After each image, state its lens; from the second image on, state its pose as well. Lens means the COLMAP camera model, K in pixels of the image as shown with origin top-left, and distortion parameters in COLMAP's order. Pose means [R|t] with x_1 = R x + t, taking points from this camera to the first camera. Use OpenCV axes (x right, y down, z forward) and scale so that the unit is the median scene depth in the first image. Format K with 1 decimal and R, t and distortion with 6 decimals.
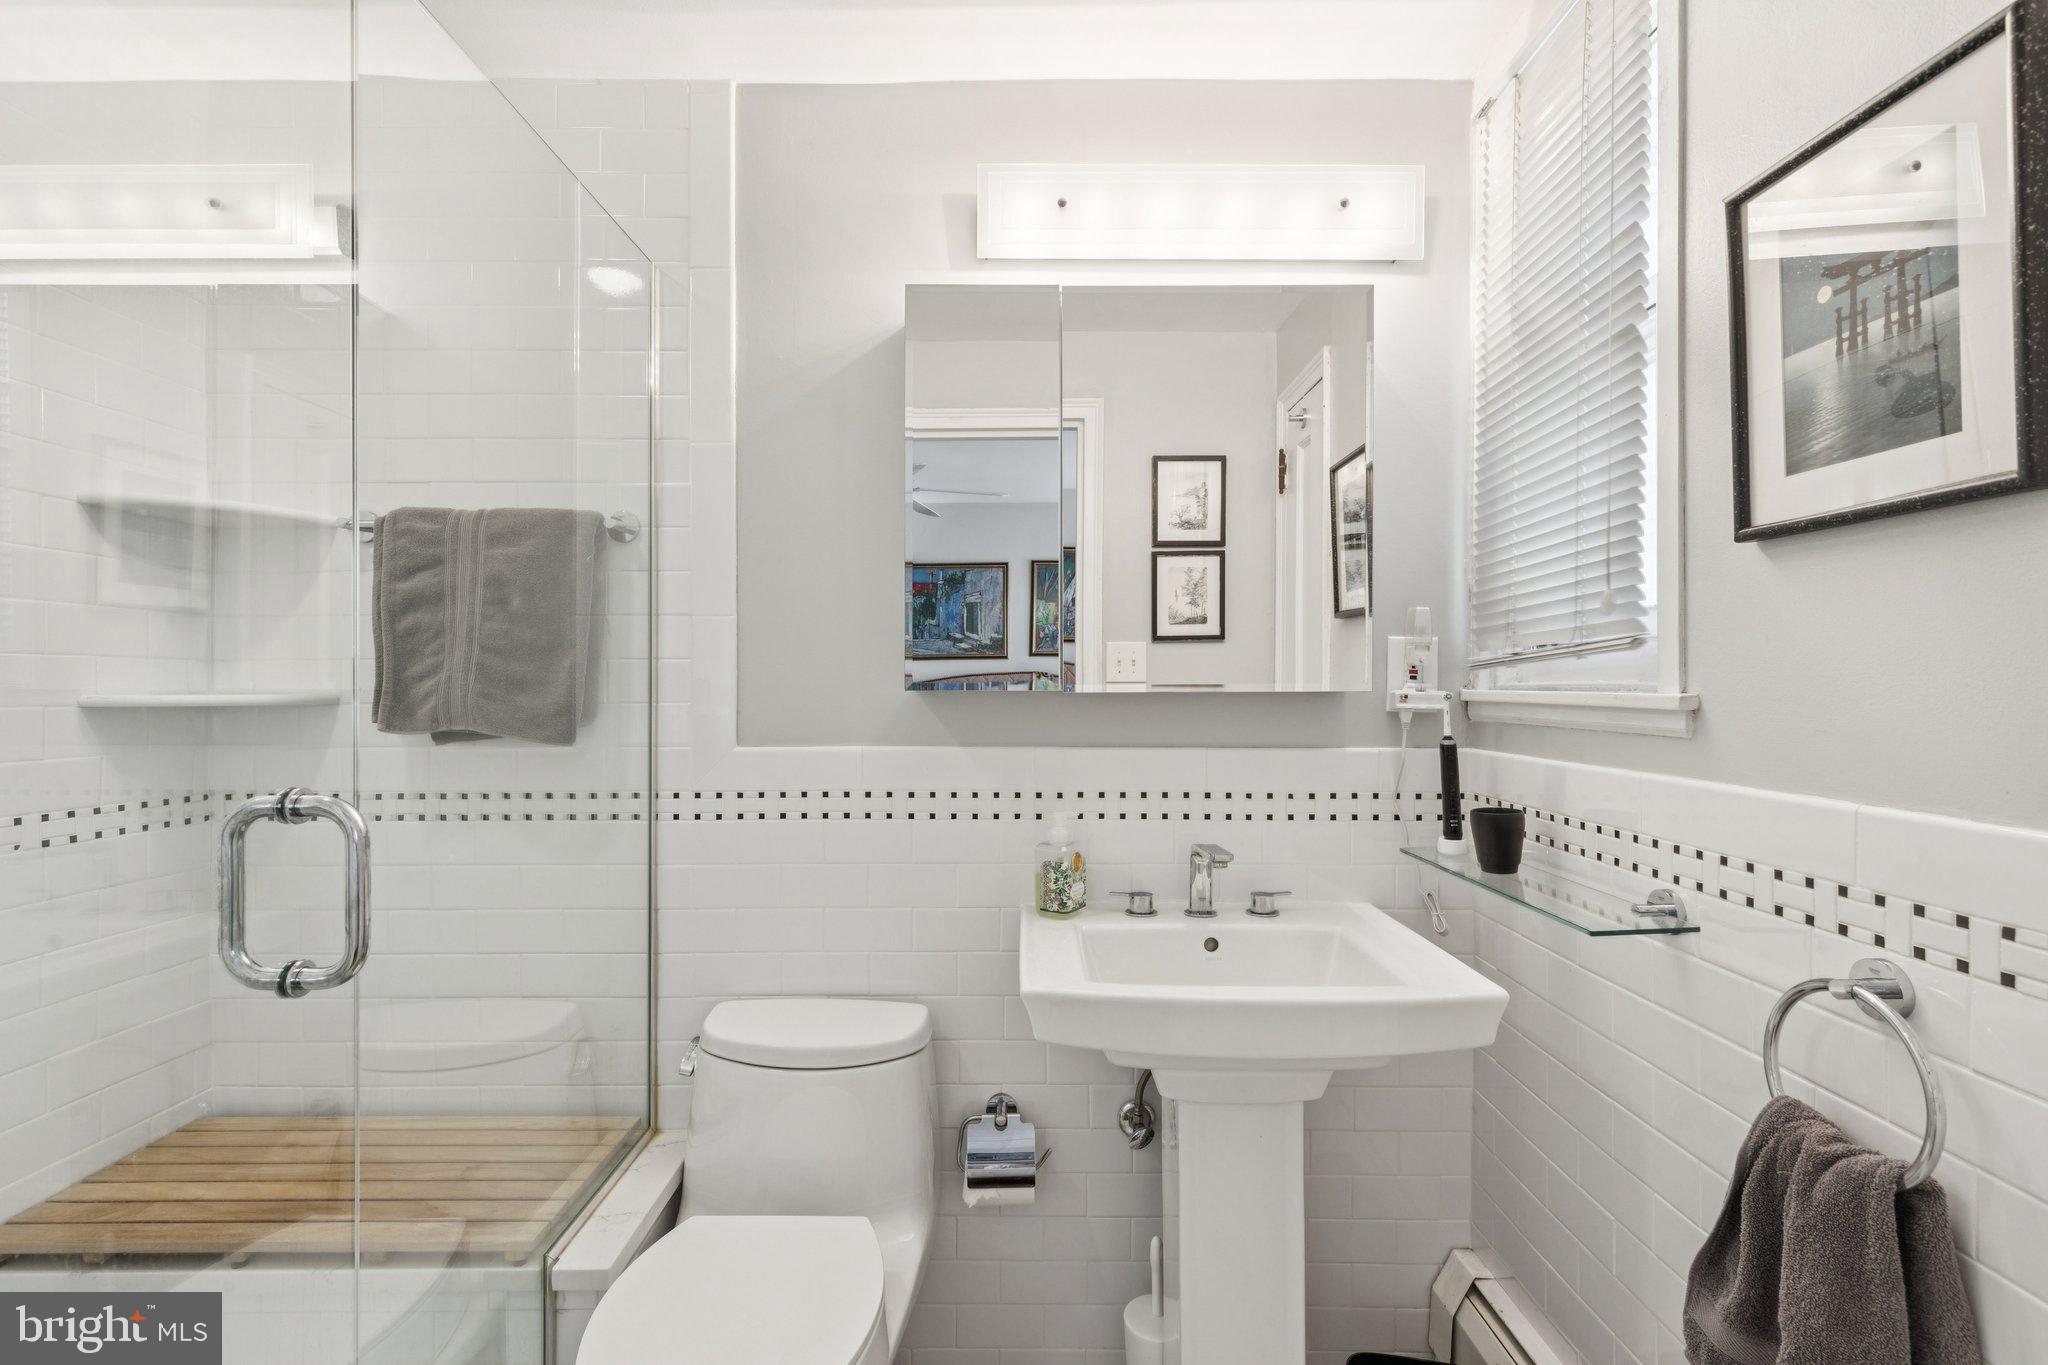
lens RADIAL K [[916.6, 0, 1025.1], [0, 916.6, 688.0], [0, 0, 1]] dist [0.002971, -0.000199]
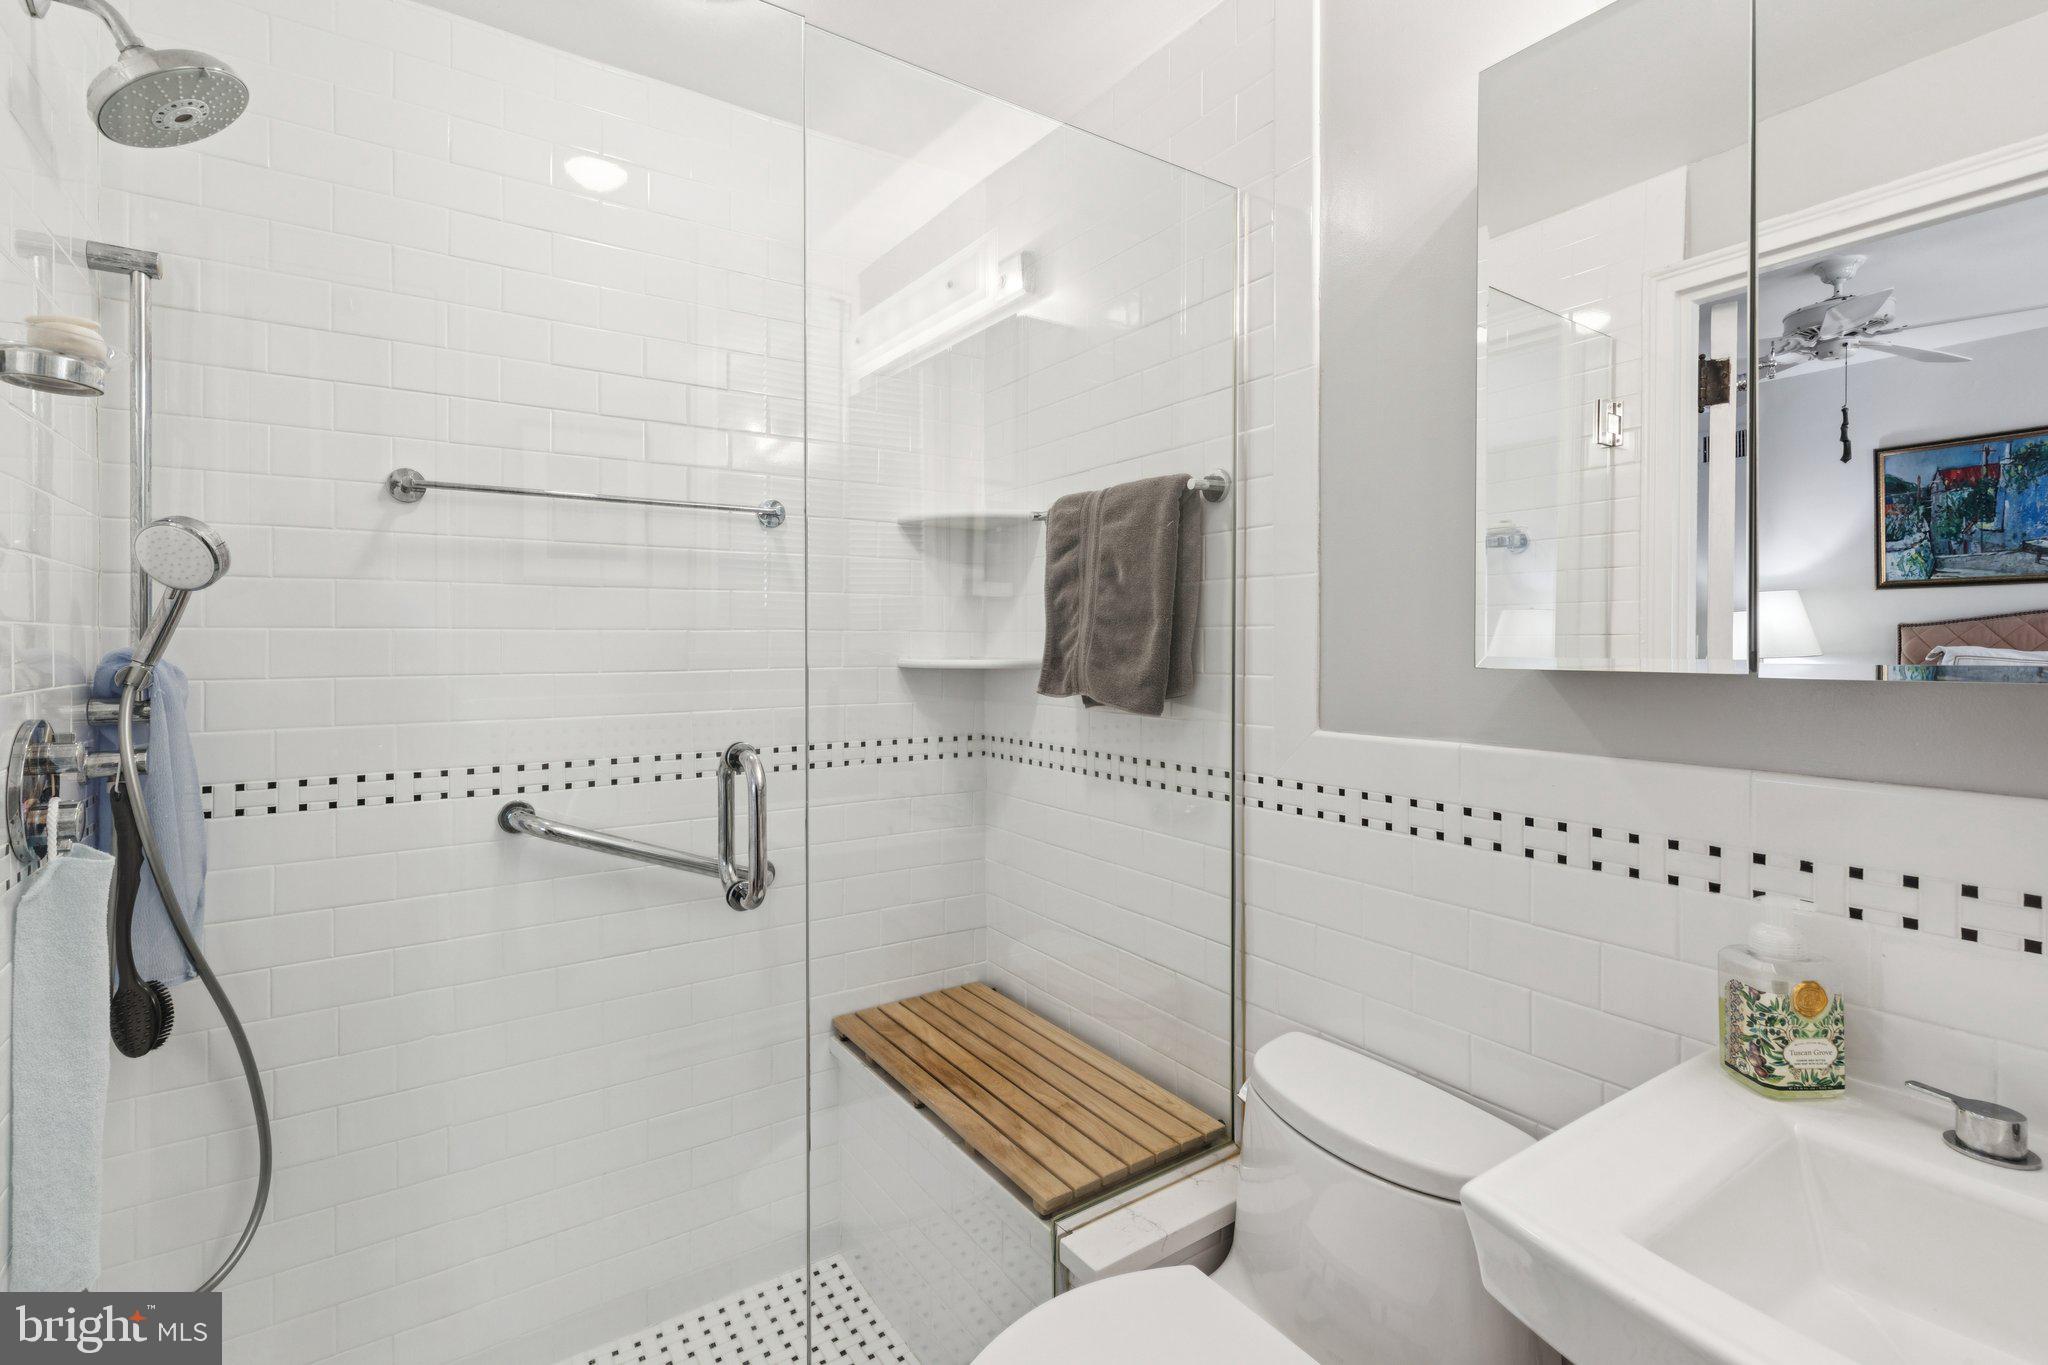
lens RADIAL K [[935.8, 0, 1024.5], [0, 935.8, 638.0], [0, 0, 1]] dist [-0.000543, -0.000702]
pose [[0.550227, -0.004421, -0.835003, 0.262574], [-0.002246, 0.999975, -0.006774, -0.013882], [0.835012, 0.005603, 0.550203, 0.329428]]
